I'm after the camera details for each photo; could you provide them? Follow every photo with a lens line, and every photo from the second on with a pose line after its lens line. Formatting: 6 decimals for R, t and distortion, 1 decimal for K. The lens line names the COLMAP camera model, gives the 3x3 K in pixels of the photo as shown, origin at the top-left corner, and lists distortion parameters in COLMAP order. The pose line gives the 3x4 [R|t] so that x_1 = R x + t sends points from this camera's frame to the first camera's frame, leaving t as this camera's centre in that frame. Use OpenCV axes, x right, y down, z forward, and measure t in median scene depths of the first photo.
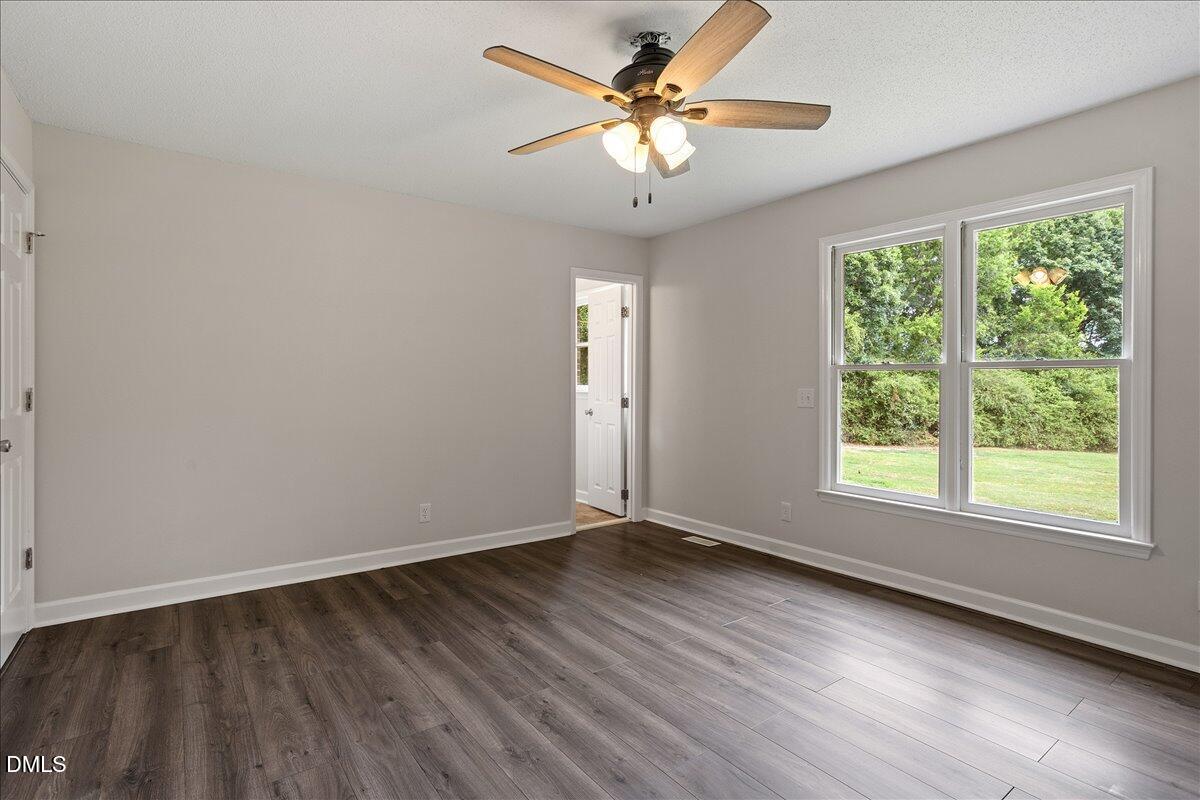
lens RADIAL K [[582.5, 0, 596.4], [0, 582.5, 390.4], [0, 0, 1]] dist [-0.048875, 0.029264]
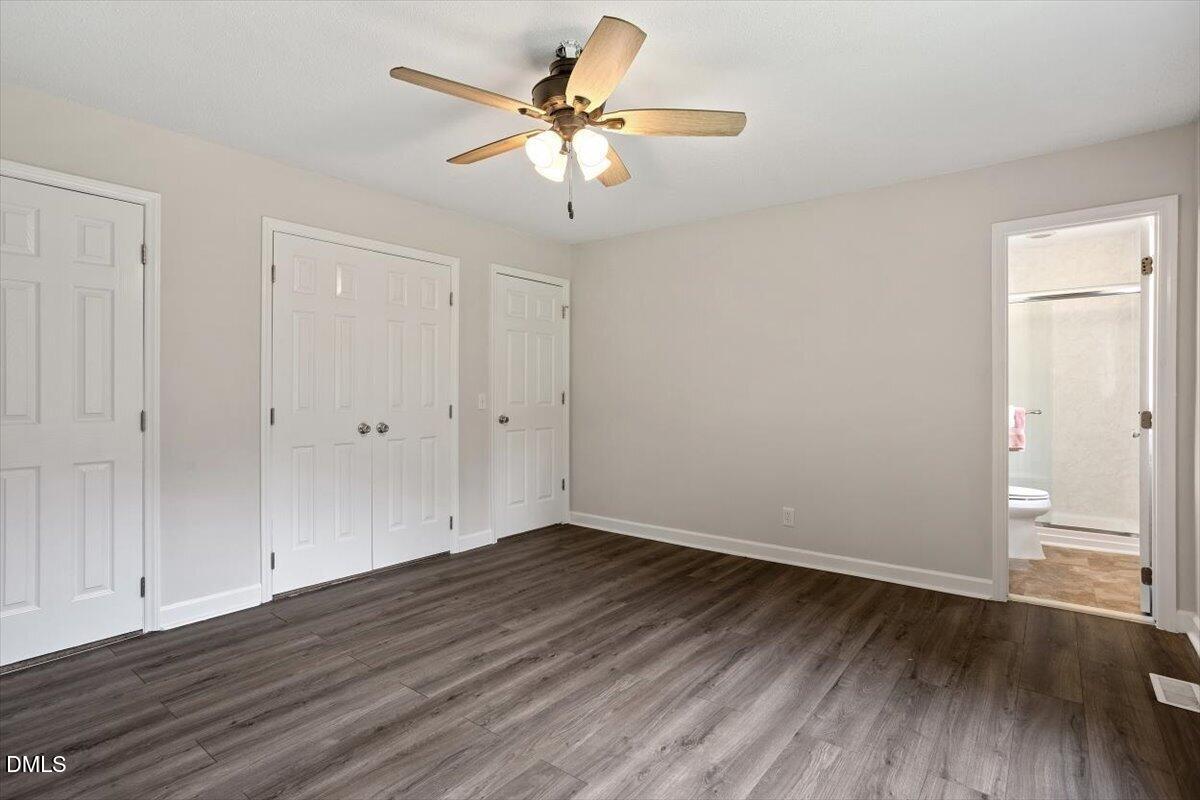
lens RADIAL K [[600.6, 0, 629.4], [0, 600.6, 397.0], [0, 0, 1]] dist [-0.038771, 0.019128]
pose [[0.288468, 0.009307, -0.957444, 0.813856], [-0.007952, 0.999942, 0.007325, -0.004180], [0.957456, 0.005501, 0.288525, 0.568678]]
